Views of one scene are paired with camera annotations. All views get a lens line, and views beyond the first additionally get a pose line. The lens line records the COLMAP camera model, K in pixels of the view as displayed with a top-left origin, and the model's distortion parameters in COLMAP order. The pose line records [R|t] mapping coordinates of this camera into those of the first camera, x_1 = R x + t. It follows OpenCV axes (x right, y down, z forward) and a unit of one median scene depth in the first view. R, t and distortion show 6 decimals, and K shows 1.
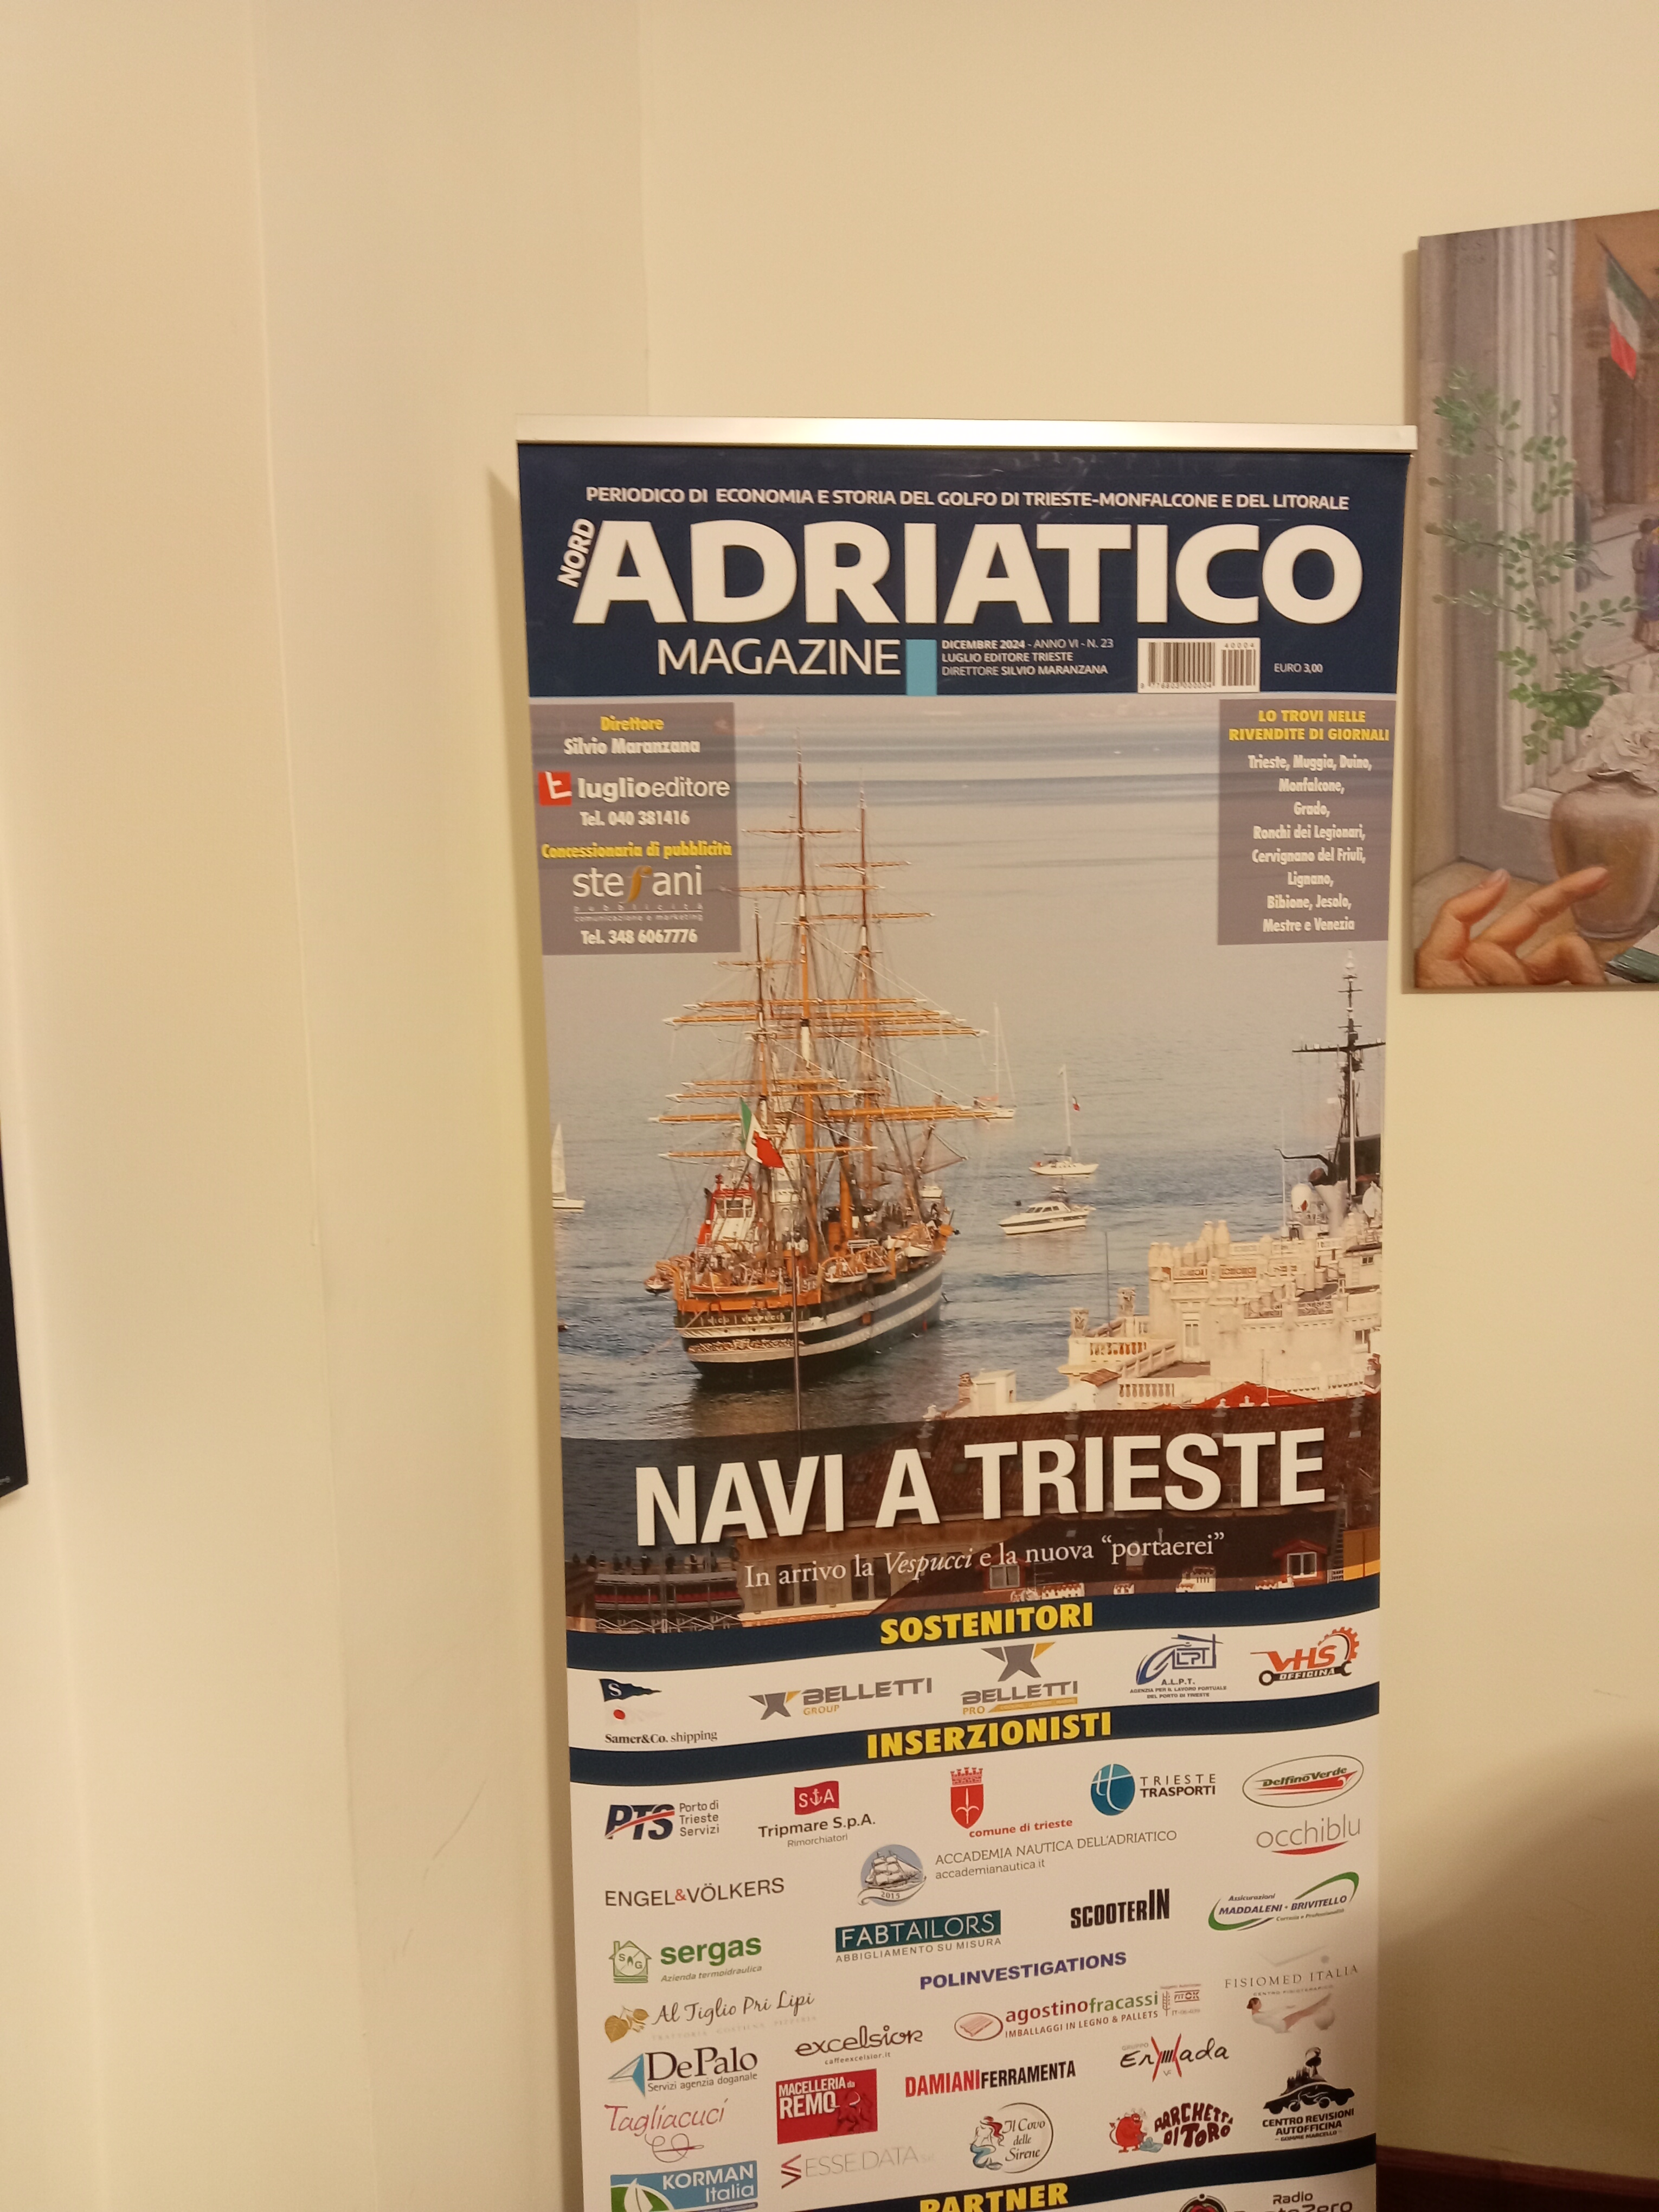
lens RADIAL K [[1728.3, 0, 829.5], [0, 1728.3, 1106.0], [0, 0, 1]] dist [0.104110, -0.210671]
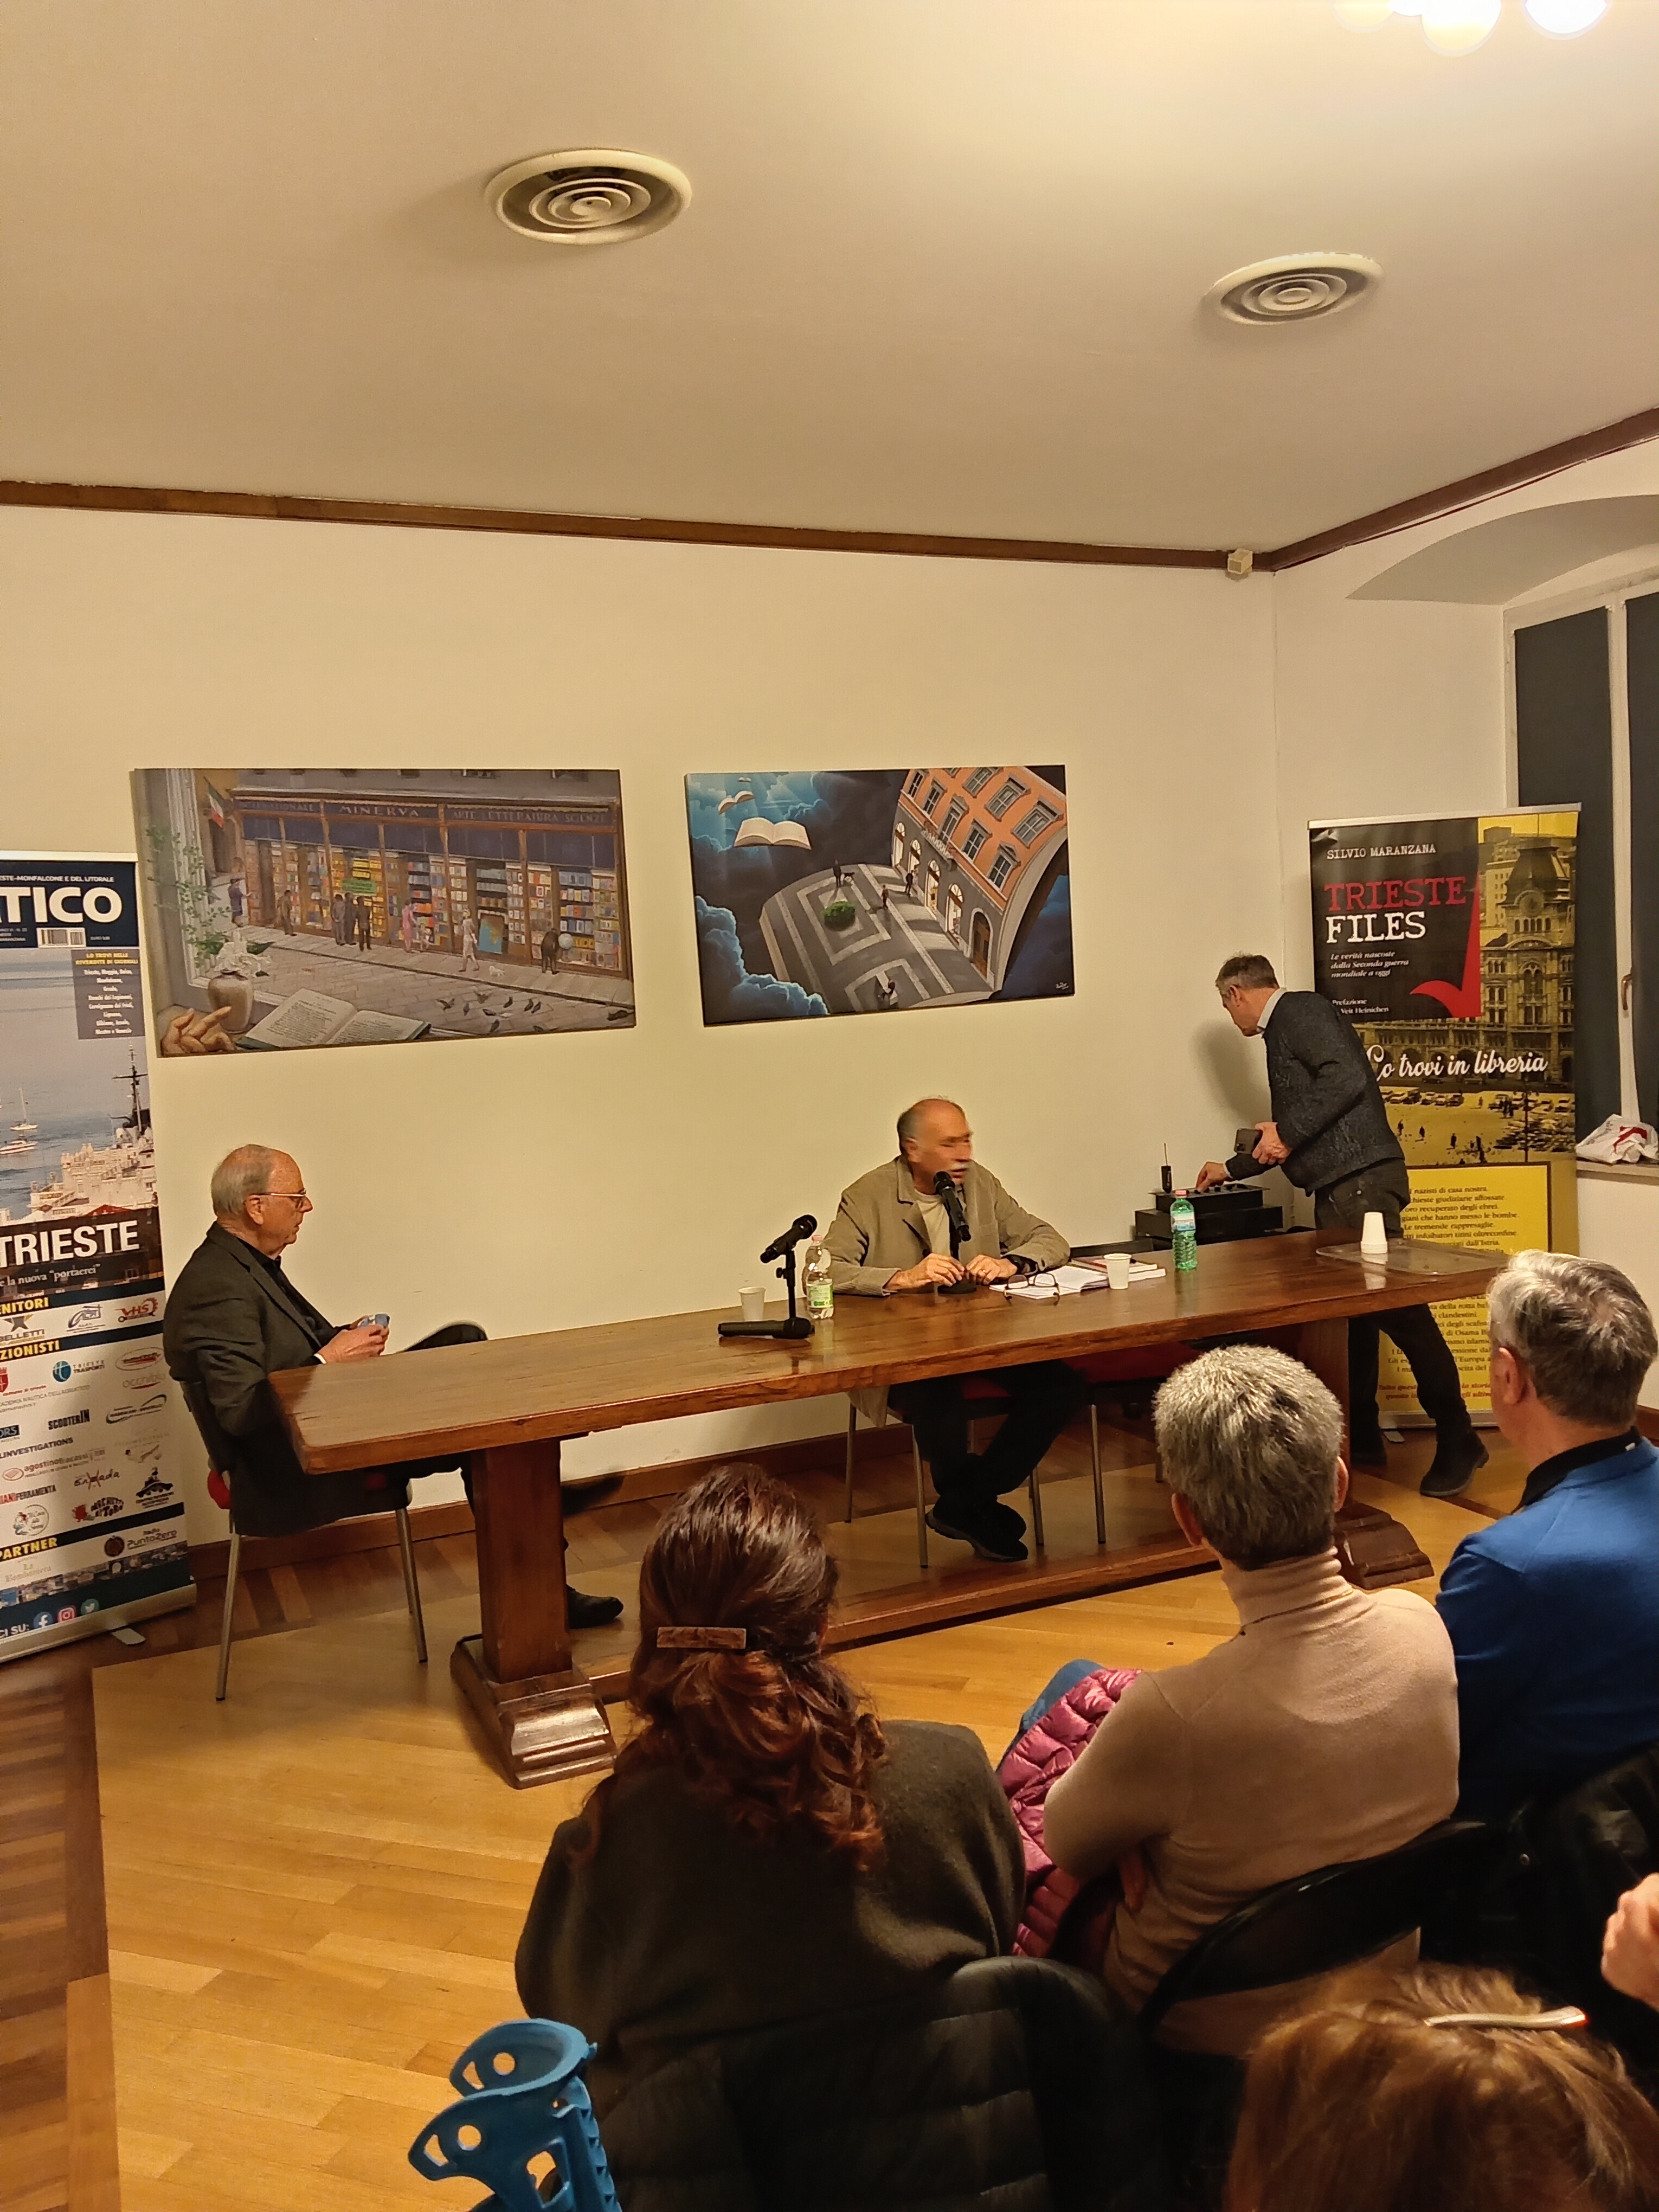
lens RADIAL K [[1728.3, 0, 829.5], [0, 1728.3, 1106.0], [0, 0, 1]] dist [0.104110, -0.210671]
pose [[0.803840, -0.062050, 0.591601, -0.431875], [0.101074, 0.994330, -0.033043, 0.207585], [-0.586196, 0.086357, 0.805554, -1.777265]]
